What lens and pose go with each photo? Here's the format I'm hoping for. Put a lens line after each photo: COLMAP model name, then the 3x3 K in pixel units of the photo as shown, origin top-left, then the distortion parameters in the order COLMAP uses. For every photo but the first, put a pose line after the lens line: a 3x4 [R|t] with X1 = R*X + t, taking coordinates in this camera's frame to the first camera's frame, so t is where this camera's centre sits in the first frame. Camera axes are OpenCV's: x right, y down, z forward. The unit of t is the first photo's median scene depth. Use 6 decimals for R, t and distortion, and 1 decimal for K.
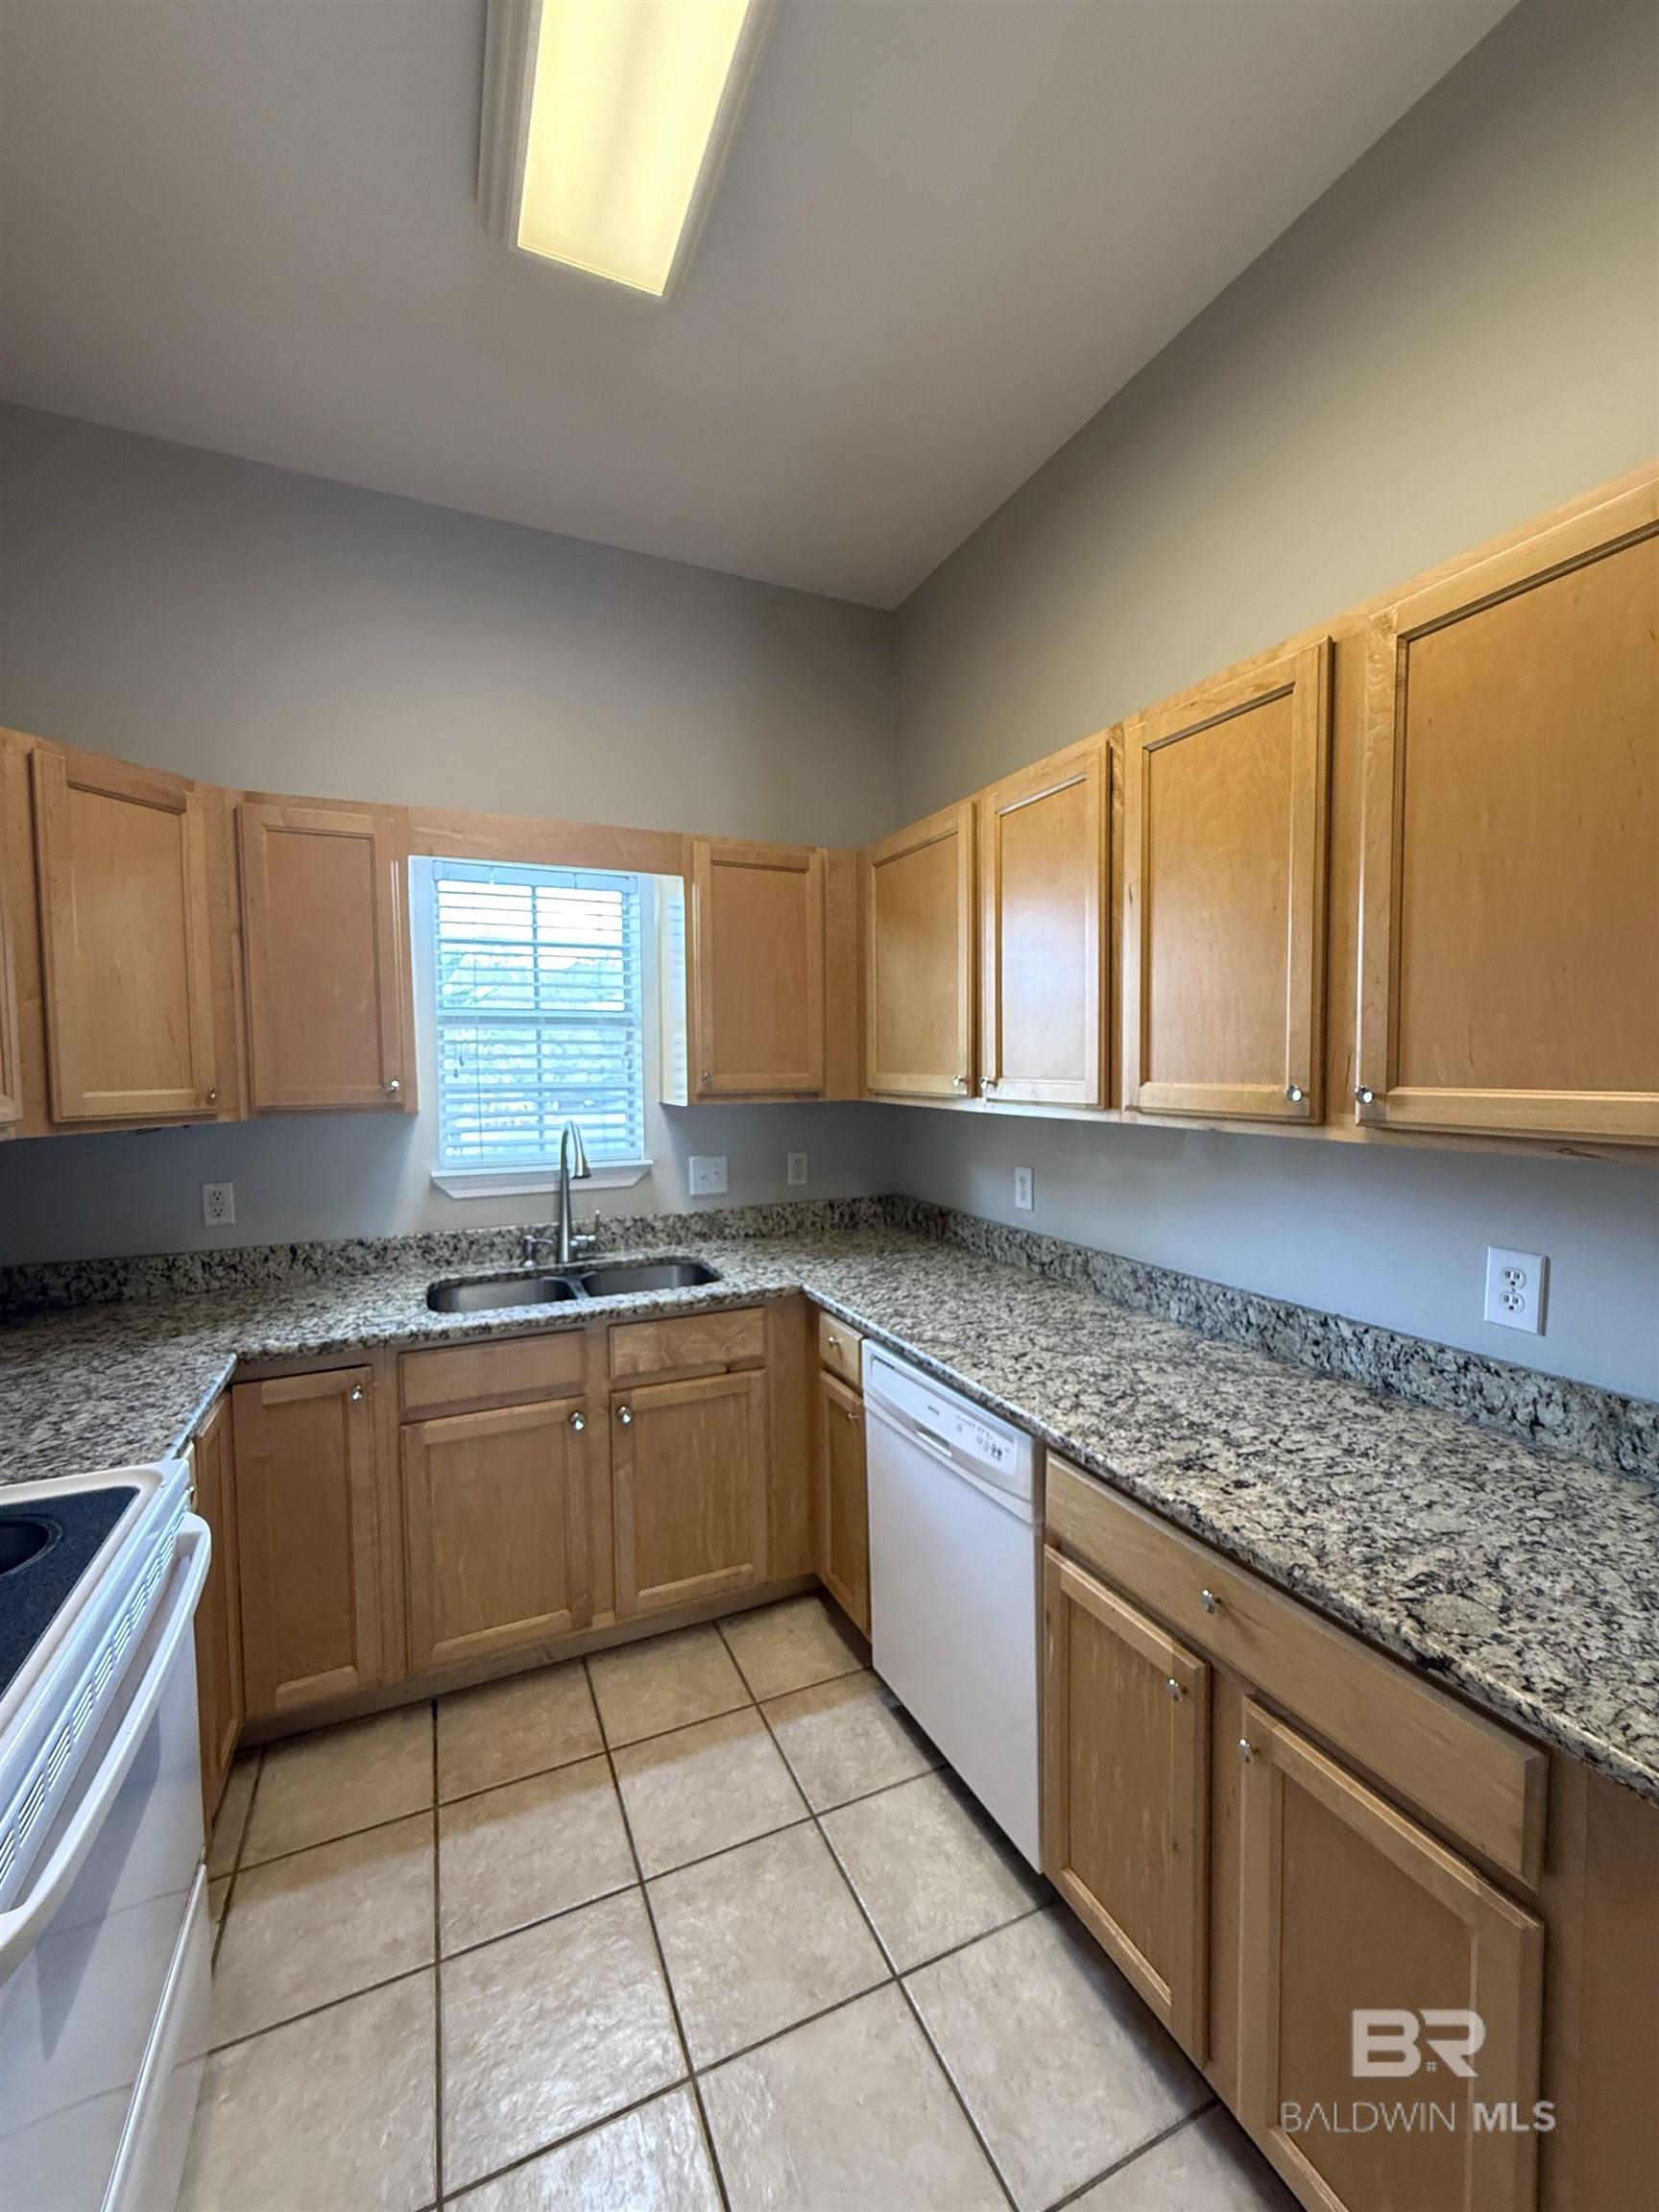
lens RADIAL K [[882.7, 0, 829.5], [0, 882.7, 1106.0], [0, 0, 1]] dist [-0.000016, 0.000253]
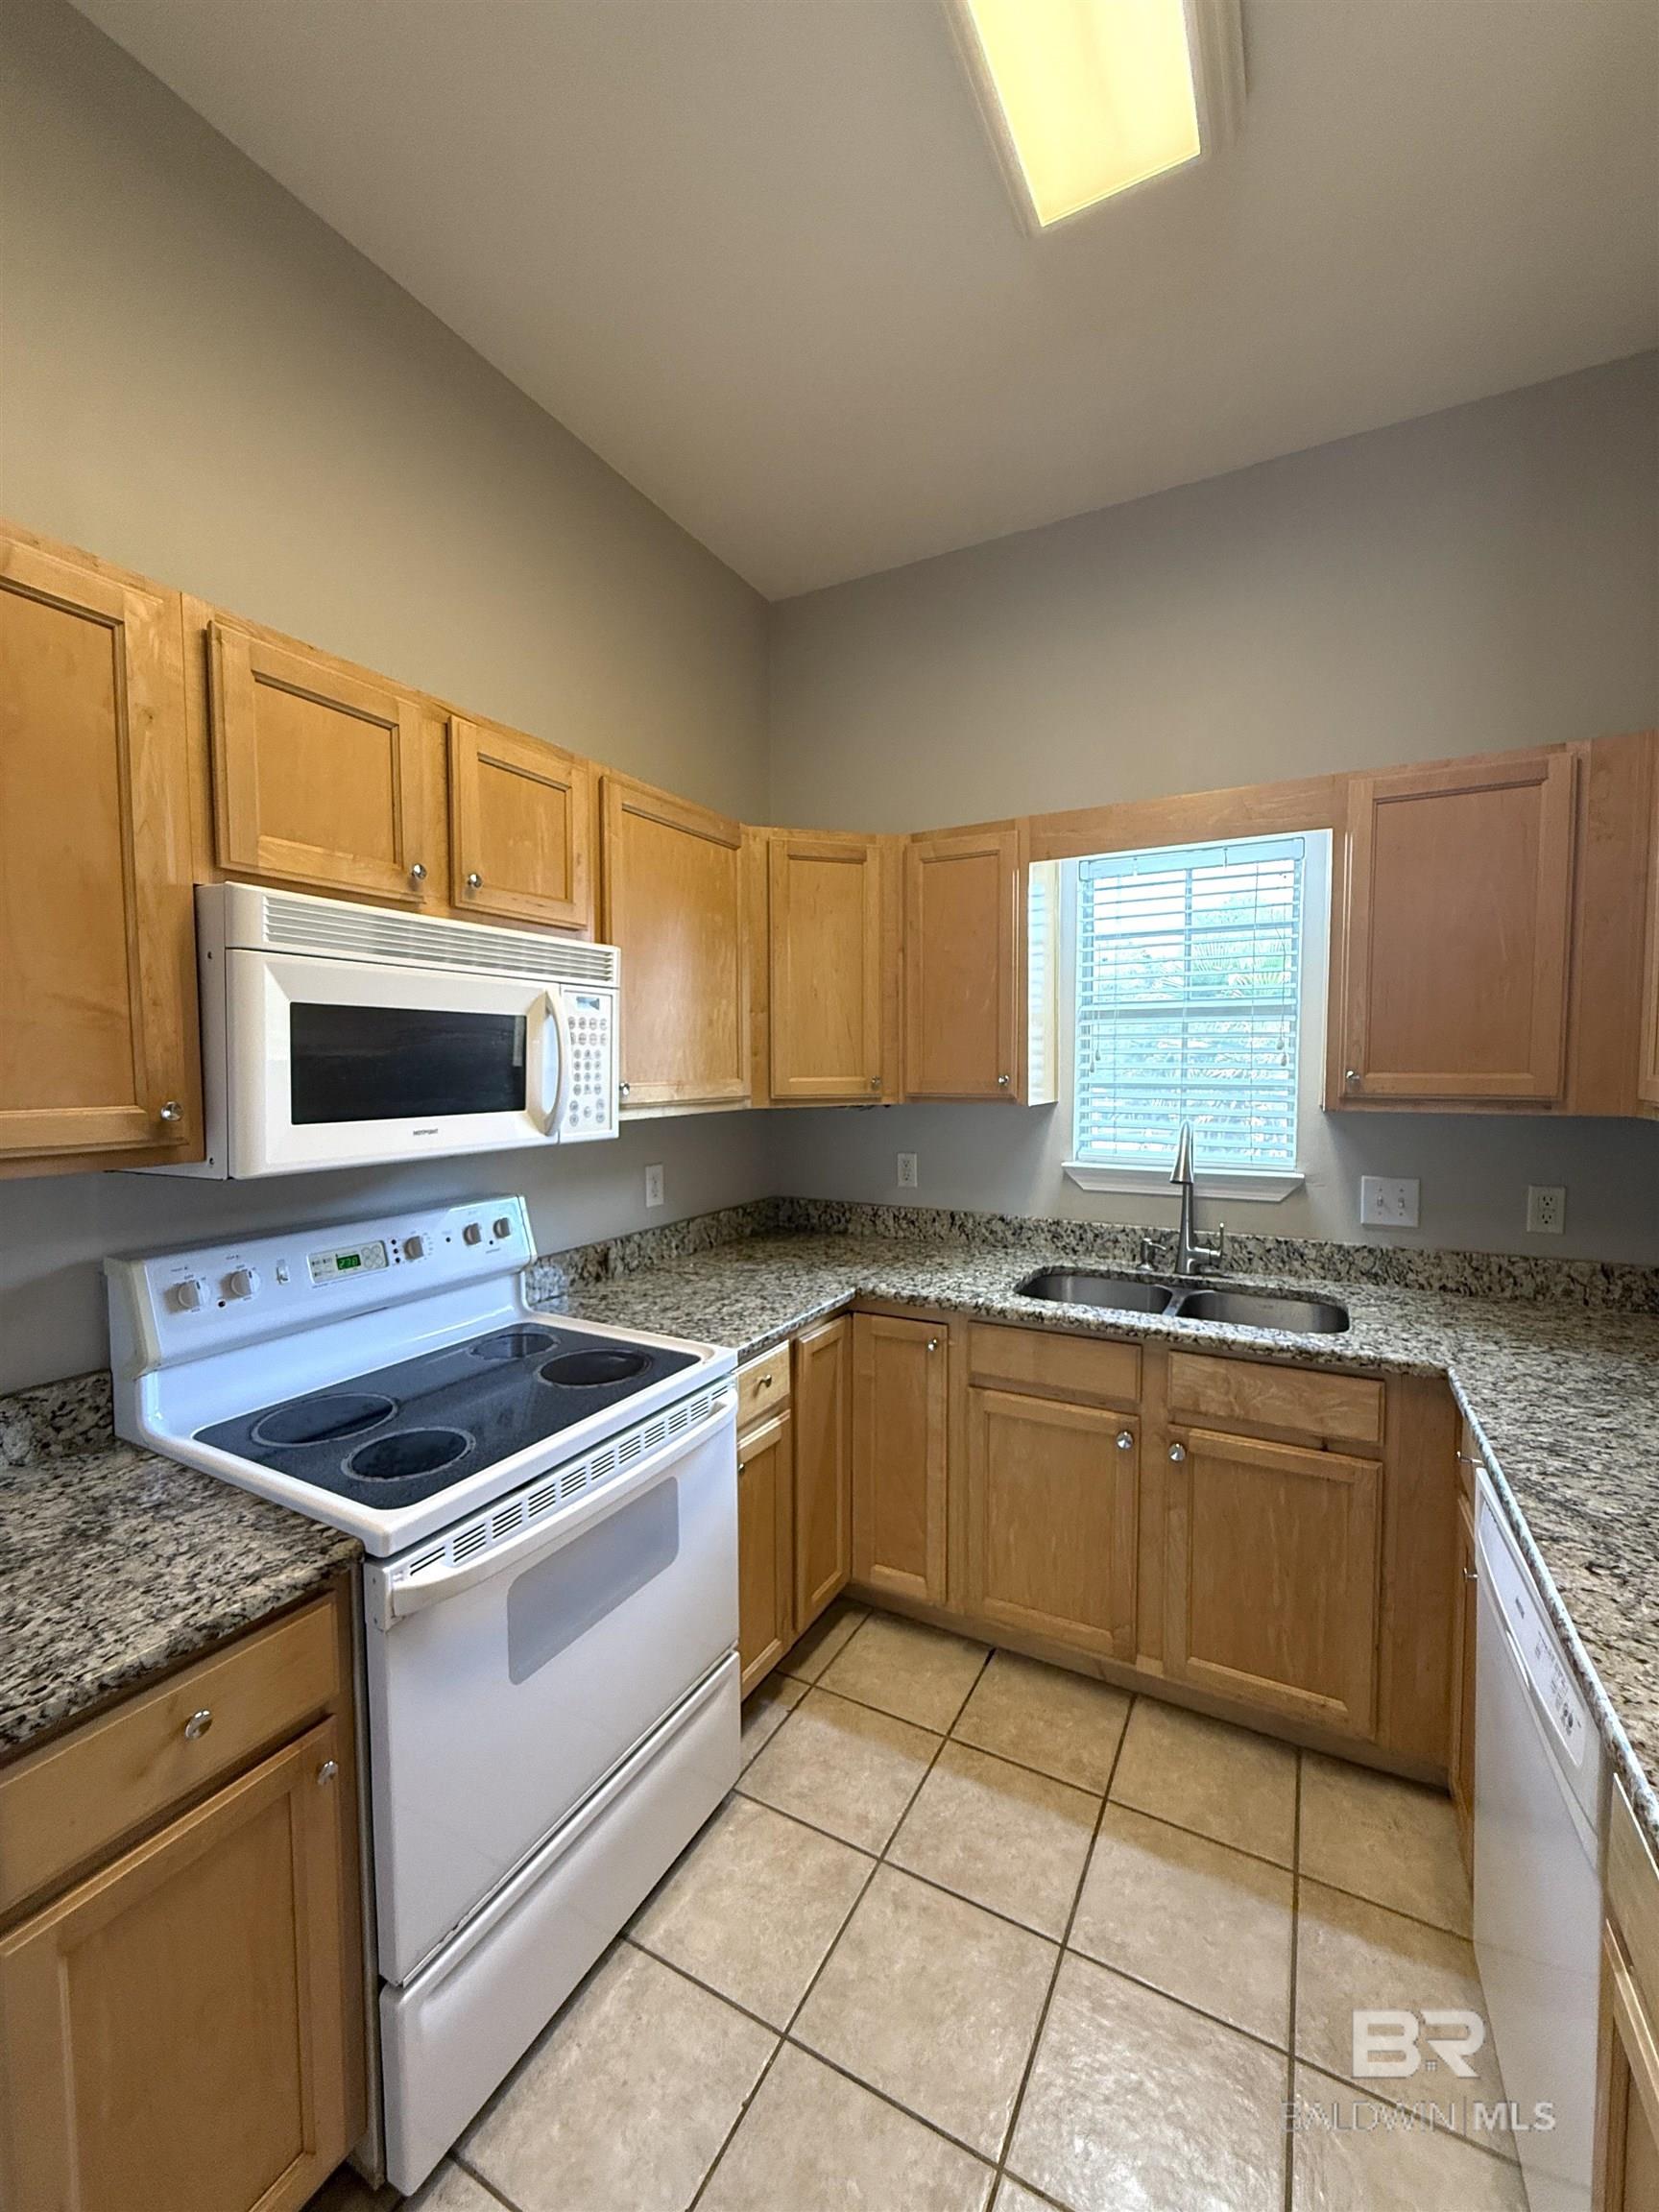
lens RADIAL K [[882.7, 0, 829.5], [0, 882.7, 1106.0], [0, 0, 1]] dist [-0.000016, 0.000253]
pose [[0.602378, 0.047744, -0.796782, 0.246957], [-0.041423, 0.998734, 0.028529, -0.011037], [0.797135, 0.015820, 0.603593, 0.172067]]
